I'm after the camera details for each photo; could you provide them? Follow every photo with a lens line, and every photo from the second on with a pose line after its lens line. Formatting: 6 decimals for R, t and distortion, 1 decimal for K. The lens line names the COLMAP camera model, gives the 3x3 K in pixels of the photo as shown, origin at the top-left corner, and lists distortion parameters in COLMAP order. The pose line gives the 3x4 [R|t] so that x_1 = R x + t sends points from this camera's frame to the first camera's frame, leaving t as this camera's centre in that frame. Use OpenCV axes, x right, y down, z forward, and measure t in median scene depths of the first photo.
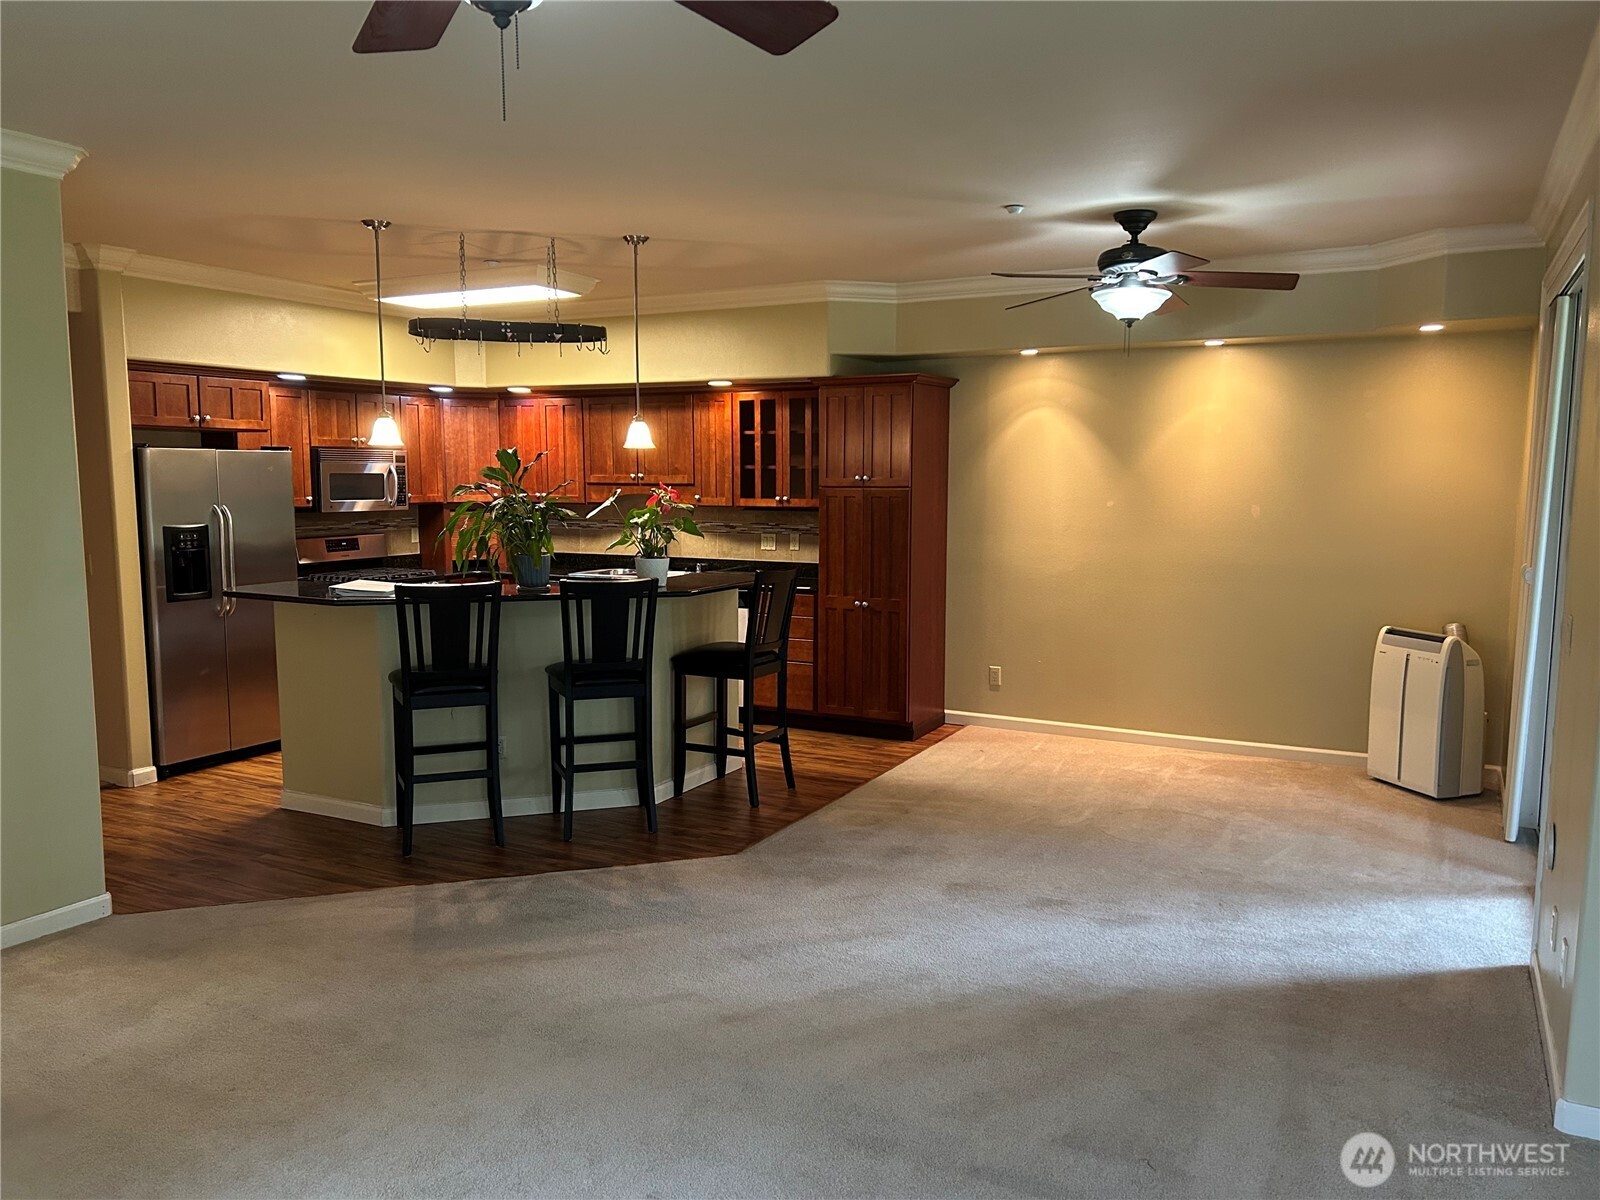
lens RADIAL K [[1215.1, 0, 801.1], [0, 1215.1, 606.0], [0, 0, 1]] dist [0.027646, -0.019352]
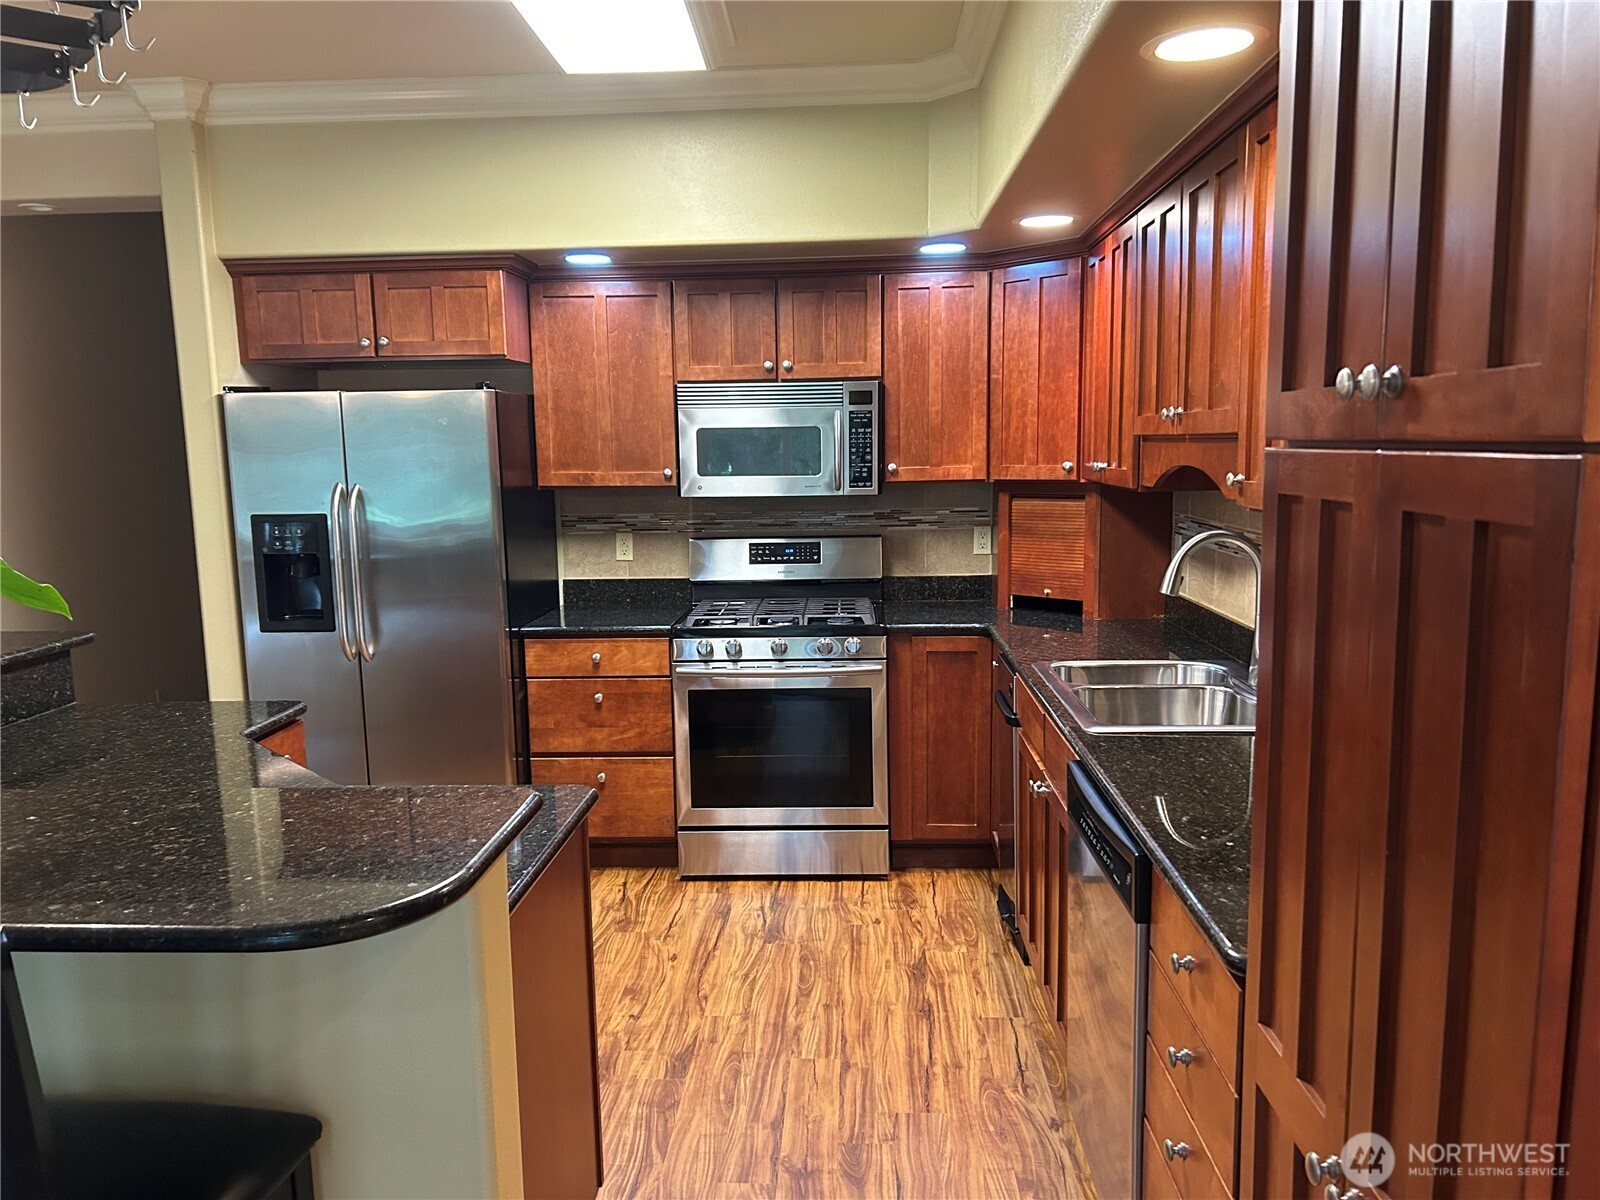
lens RADIAL K [[1215.1, 0, 794.8], [0, 1215.1, 602.0], [0, 0, 1]] dist [0.027646, -0.019352]
pose [[0.399938, 0.101620, -0.910891, 0.156643], [-0.084972, 0.993665, 0.073547, -0.073383], [0.912595, 0.047986, 0.406039, 0.816996]]
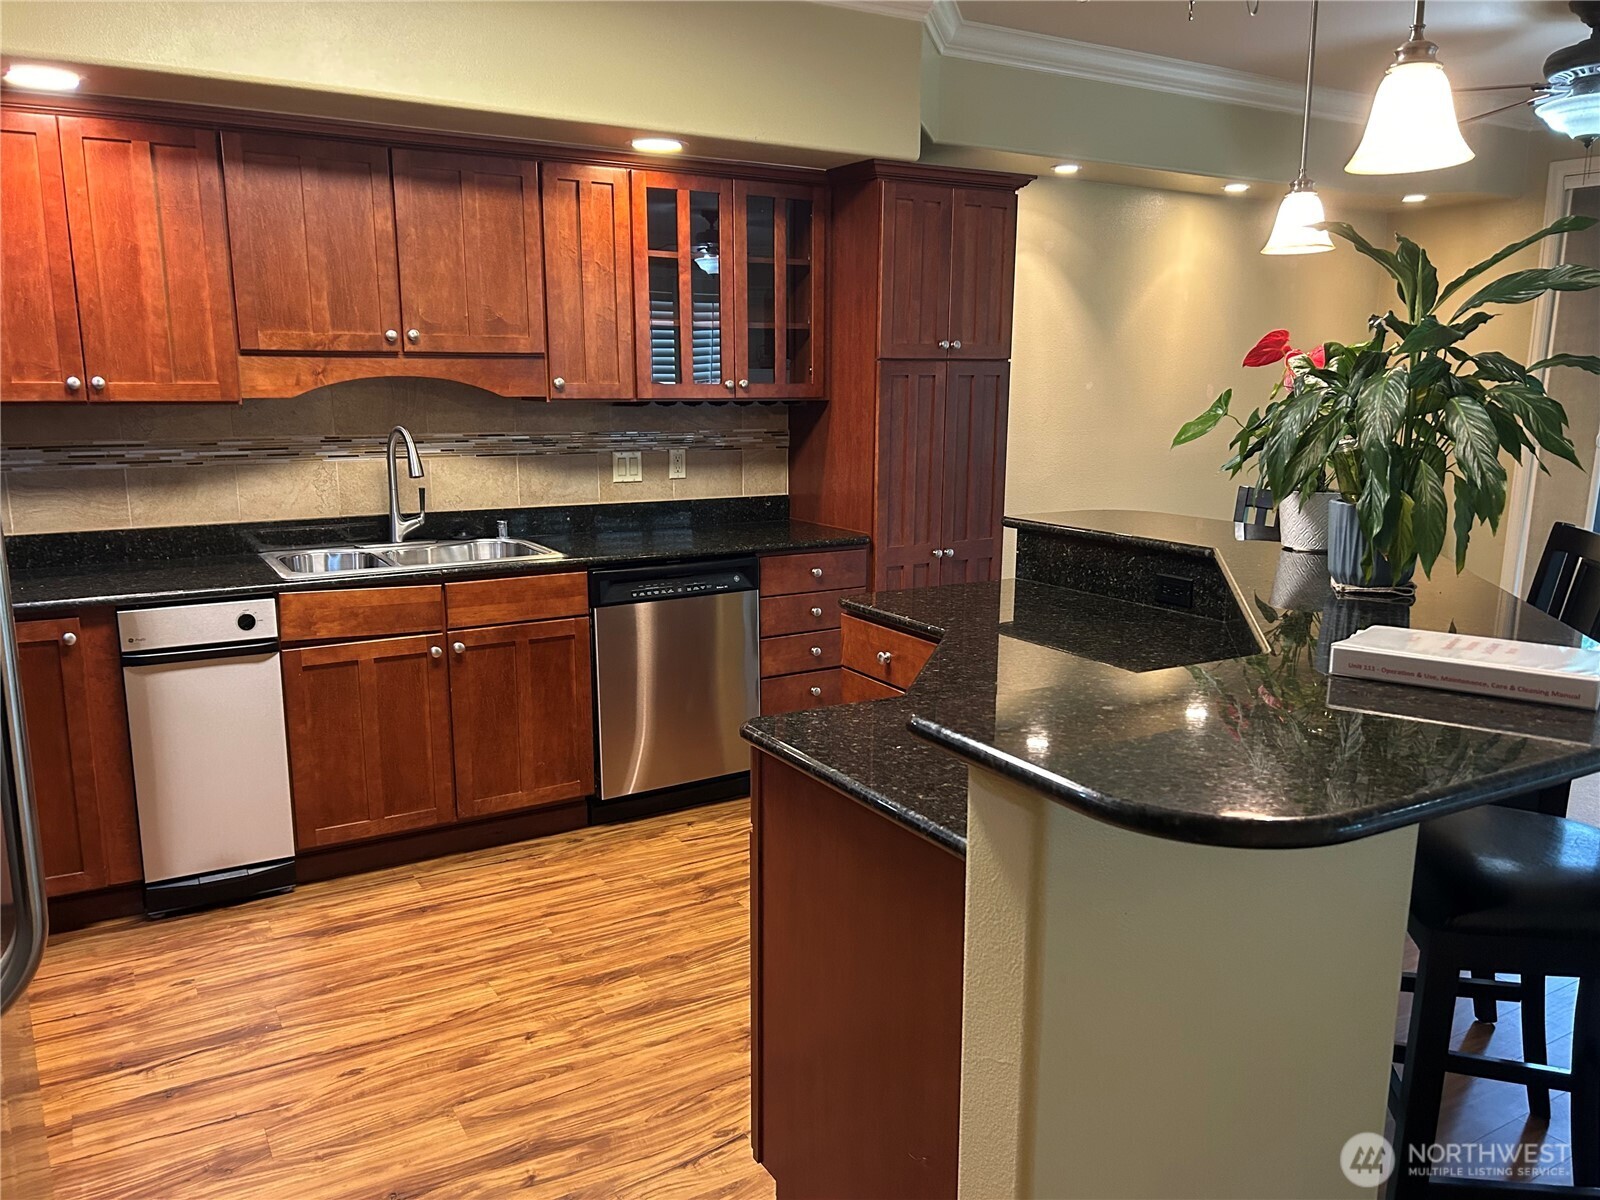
lens RADIAL K [[1215.1, 0, 861.1], [0, 1215.1, 602.5], [0, 0, 1]] dist [0.027646, -0.019352]
pose [[0.498405, -0.166405, 0.850824, -0.466454], [0.081709, 0.986054, 0.144989, -0.066569], [-0.863085, -0.002743, 0.505051, 0.677927]]
